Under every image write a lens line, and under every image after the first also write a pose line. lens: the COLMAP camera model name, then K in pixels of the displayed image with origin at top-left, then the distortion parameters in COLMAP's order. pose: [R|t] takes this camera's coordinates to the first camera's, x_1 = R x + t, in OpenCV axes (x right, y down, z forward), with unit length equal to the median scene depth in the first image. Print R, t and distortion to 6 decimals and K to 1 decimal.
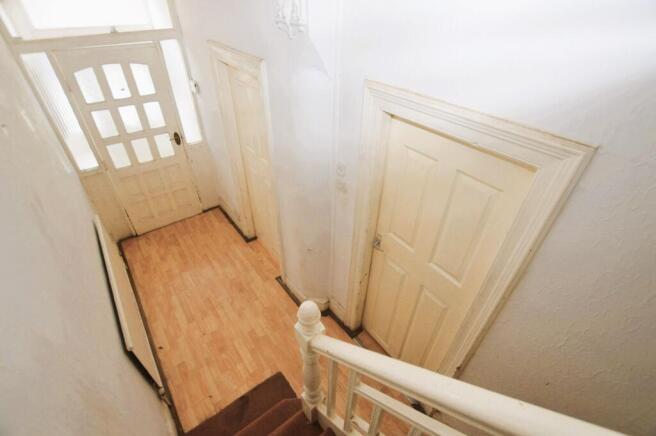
lens RADIAL K [[298.9, 0, 327.6], [0, 298.9, 213.6], [0, 0, 1]] dist [-0.027923, -0.000466]
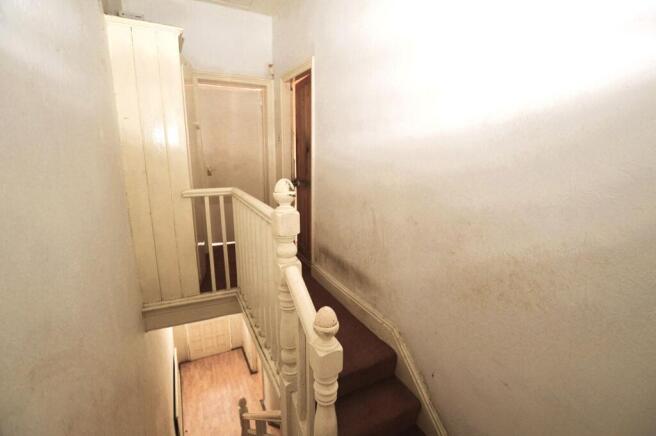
lens RADIAL K [[298.9, 0, 325.8], [0, 298.9, 219.9], [0, 0, 1]] dist [-0.027923, -0.000466]
pose [[0.979864, 0.022759, -0.198365, 0.422862], [-0.101547, 0.912204, -0.396953, -0.069667], [0.171915, 0.409104, 0.896147, -0.698625]]
